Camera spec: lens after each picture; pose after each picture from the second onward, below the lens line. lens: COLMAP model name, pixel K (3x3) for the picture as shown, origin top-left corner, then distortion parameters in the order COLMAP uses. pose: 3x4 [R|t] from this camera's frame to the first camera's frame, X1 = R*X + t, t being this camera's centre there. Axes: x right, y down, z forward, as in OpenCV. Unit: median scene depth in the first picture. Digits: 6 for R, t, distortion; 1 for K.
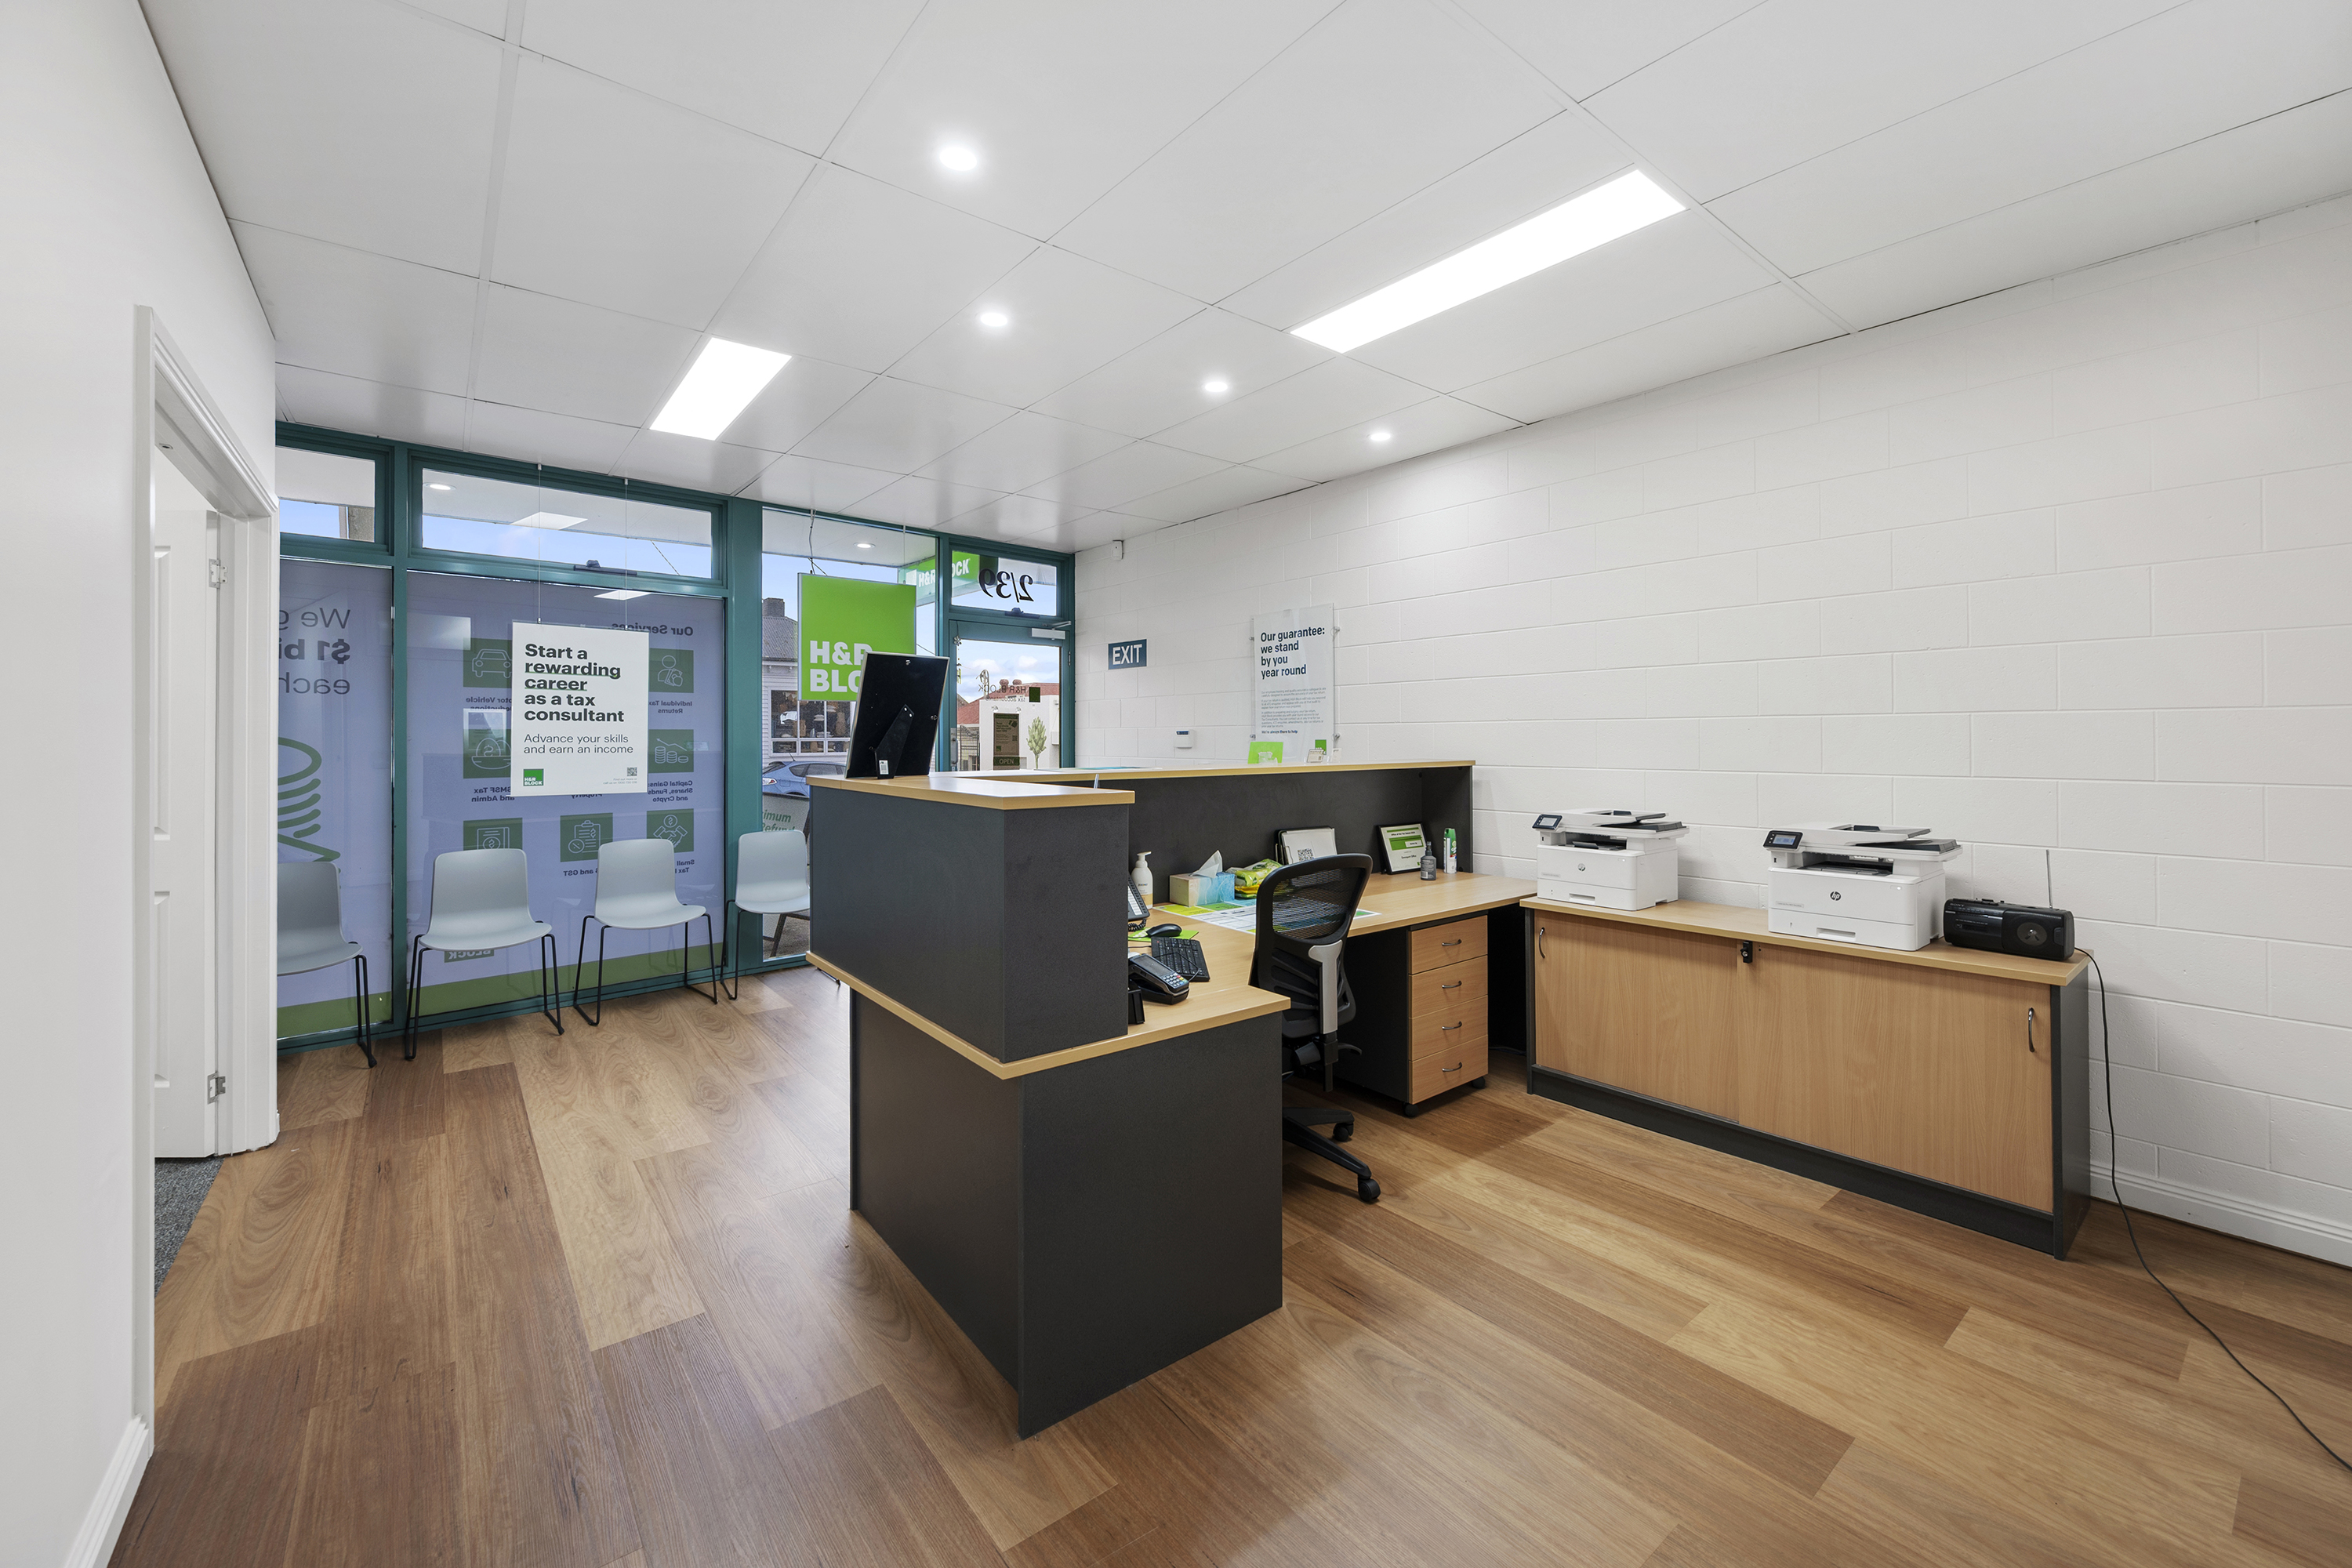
lens RADIAL K [[938.0, 0, 1170.2], [0, 938.0, 761.5], [0, 0, 1]] dist [-0.000015, 0.000025]
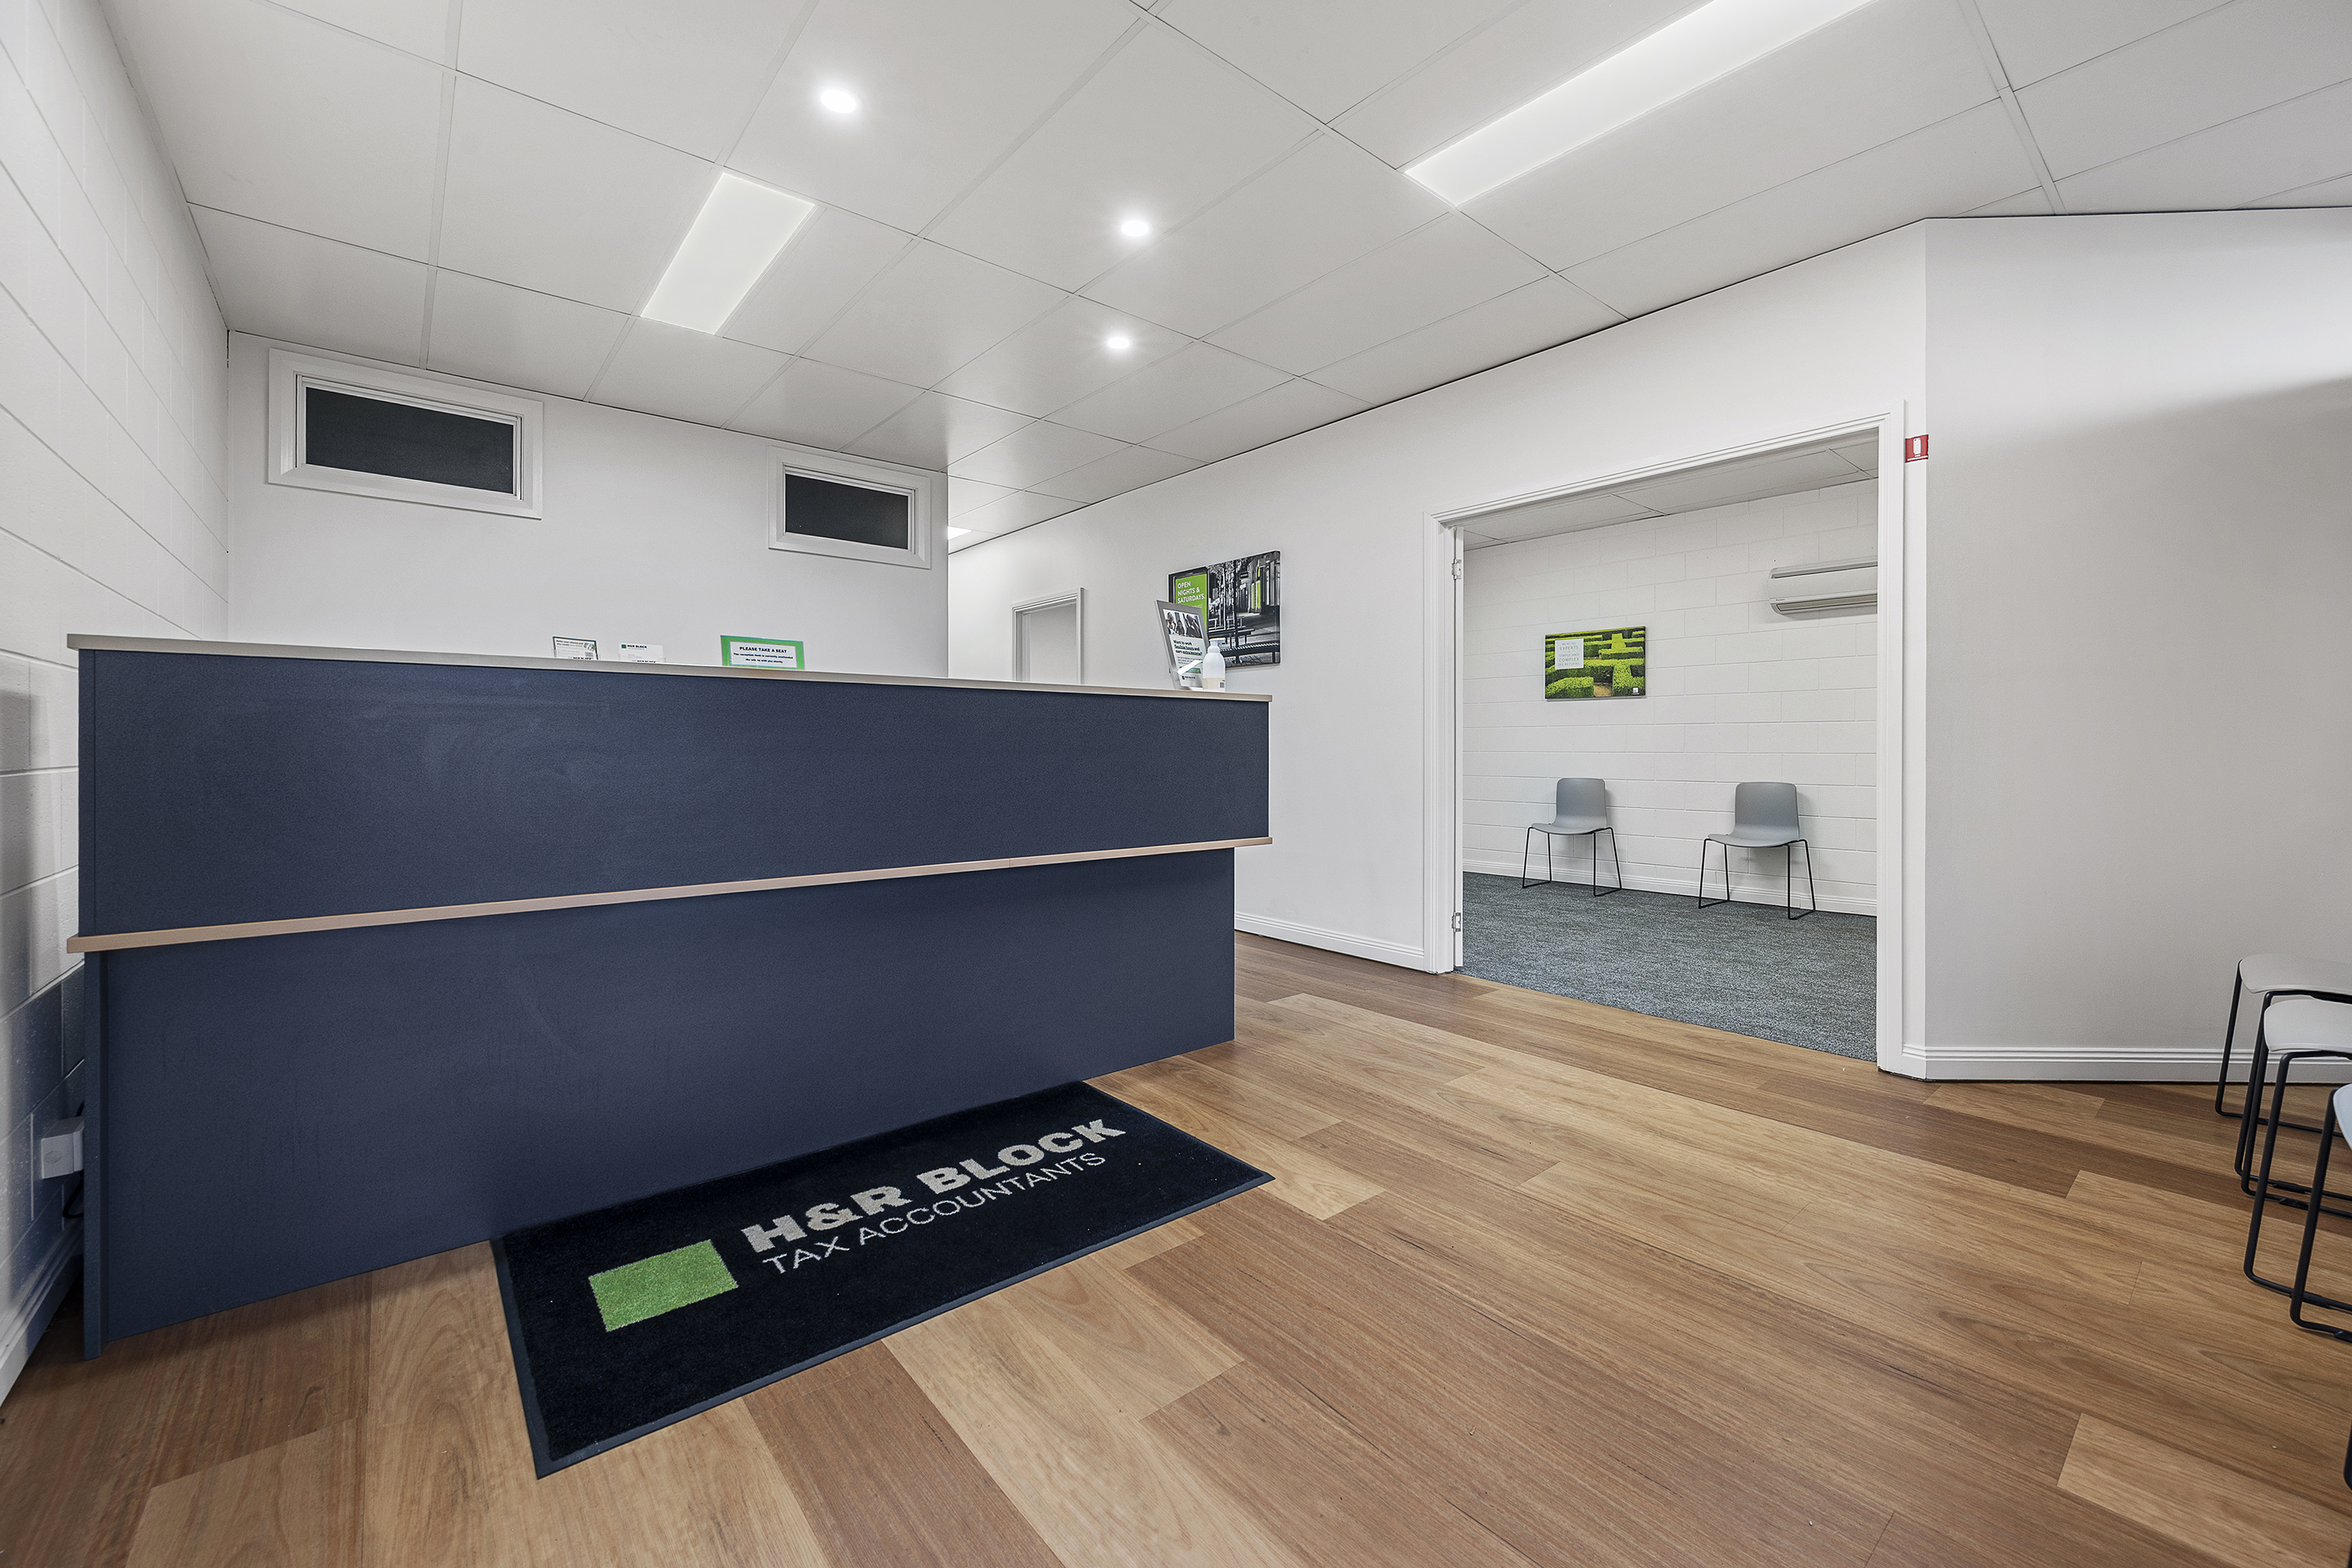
lens RADIAL K [[938.0, 0, 1183.2], [0, 938.0, 761.5], [0, 0, 1]] dist [-0.000015, 0.000025]
pose [[-0.999831, 0.001722, -0.018321, -0.202505], [0.001191, 0.999580, 0.028952, 0.056074], [0.018363, 0.028925, -0.999413, 1.810576]]
